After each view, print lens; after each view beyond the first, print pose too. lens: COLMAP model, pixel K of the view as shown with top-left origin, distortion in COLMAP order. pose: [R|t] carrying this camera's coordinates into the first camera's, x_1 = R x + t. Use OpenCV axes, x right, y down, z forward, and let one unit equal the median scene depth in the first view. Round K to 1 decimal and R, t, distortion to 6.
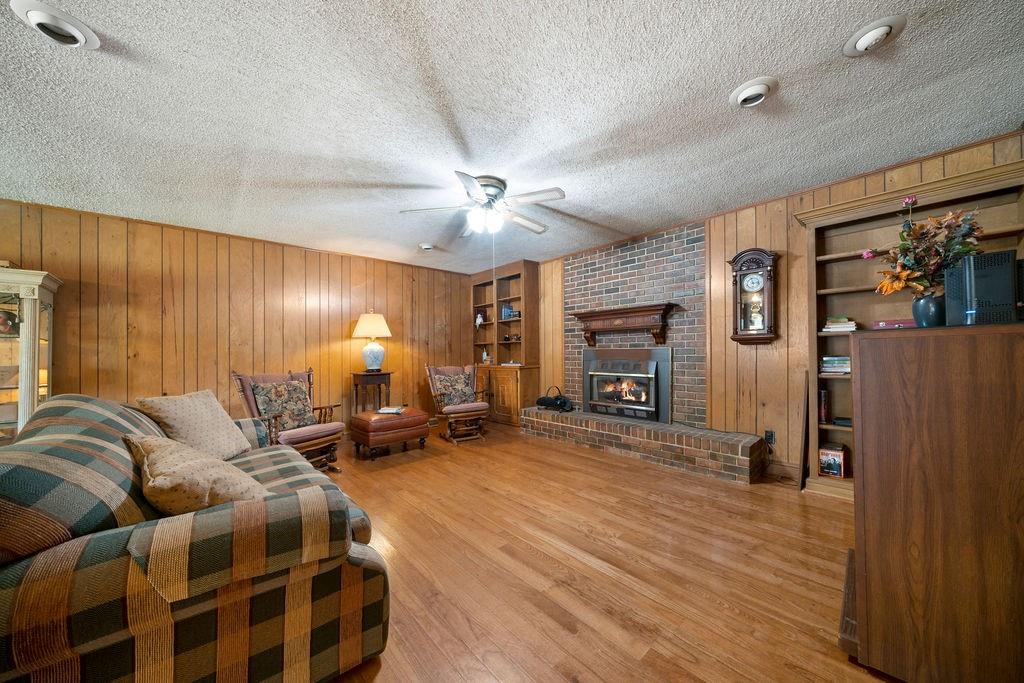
lens RADIAL K [[351.3, 0, 515.1], [0, 351.3, 349.5], [0, 0, 1]] dist [-0.006461, 0.000624]
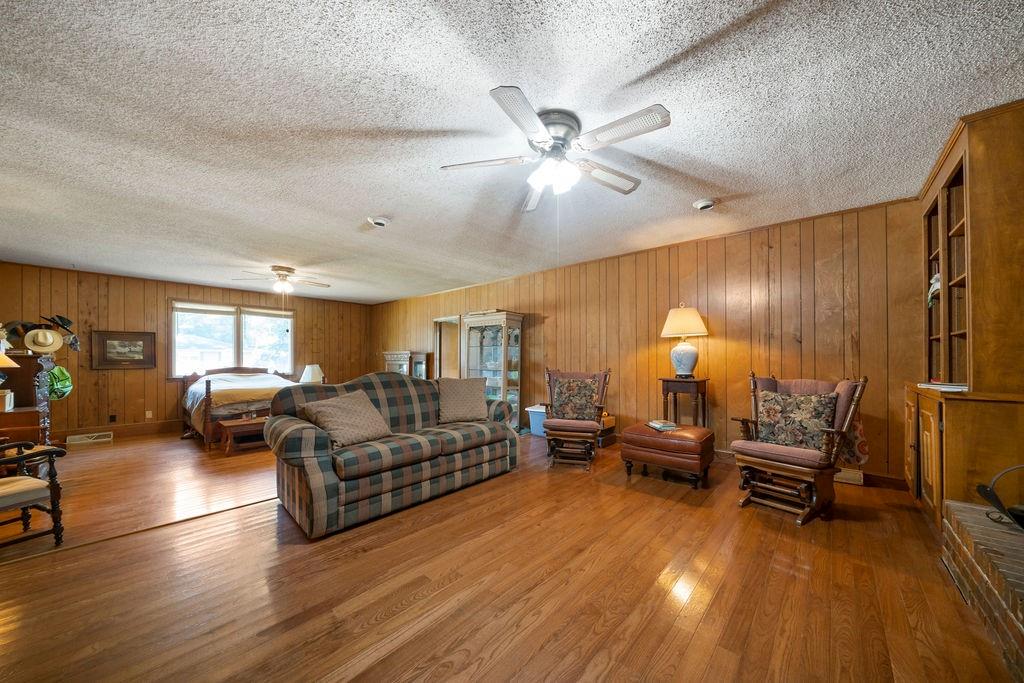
lens RADIAL K [[351.3, 0, 504.8], [0, 351.3, 354.6], [0, 0, 1]] dist [-0.006461, 0.000624]
pose [[0.096847, 0.009984, -0.995249, 0.474291], [0.005618, 0.999928, 0.010578, -0.003300], [0.995283, -0.006616, 0.096784, 0.619297]]
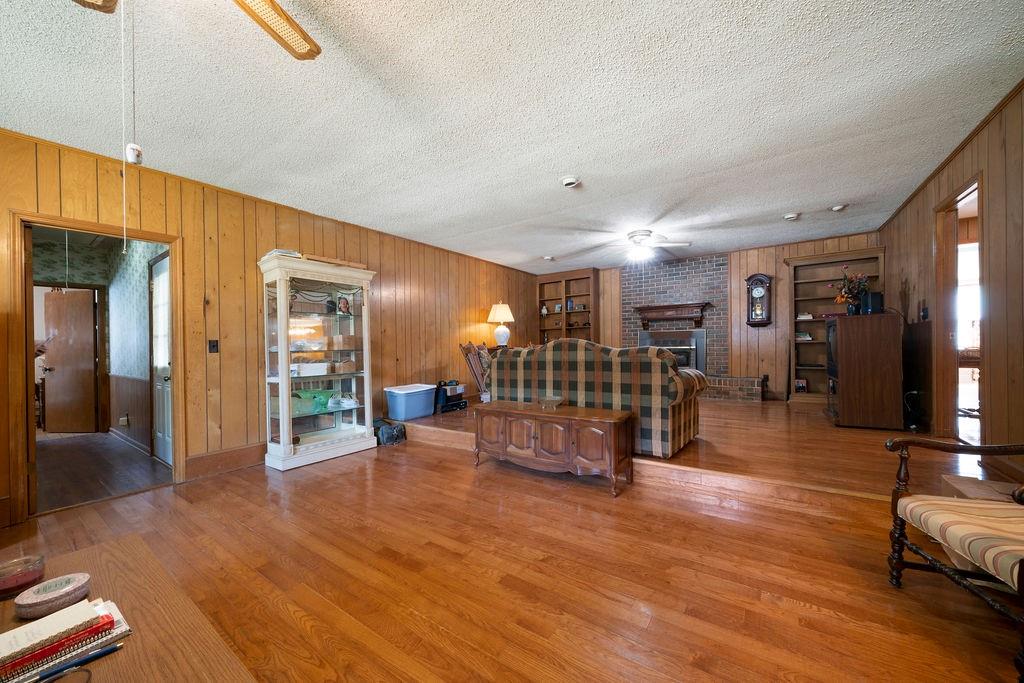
lens RADIAL K [[388.3, 0, 500.7], [0, 388.3, 348.7], [0, 0, 1]] dist [-0.004285, -0.000149]
pose [[0.976607, -0.001930, 0.215022, -0.910774], [0.000207, 0.999968, 0.008034, 0.071472], [-0.215031, -0.007802, 0.976576, -0.574651]]
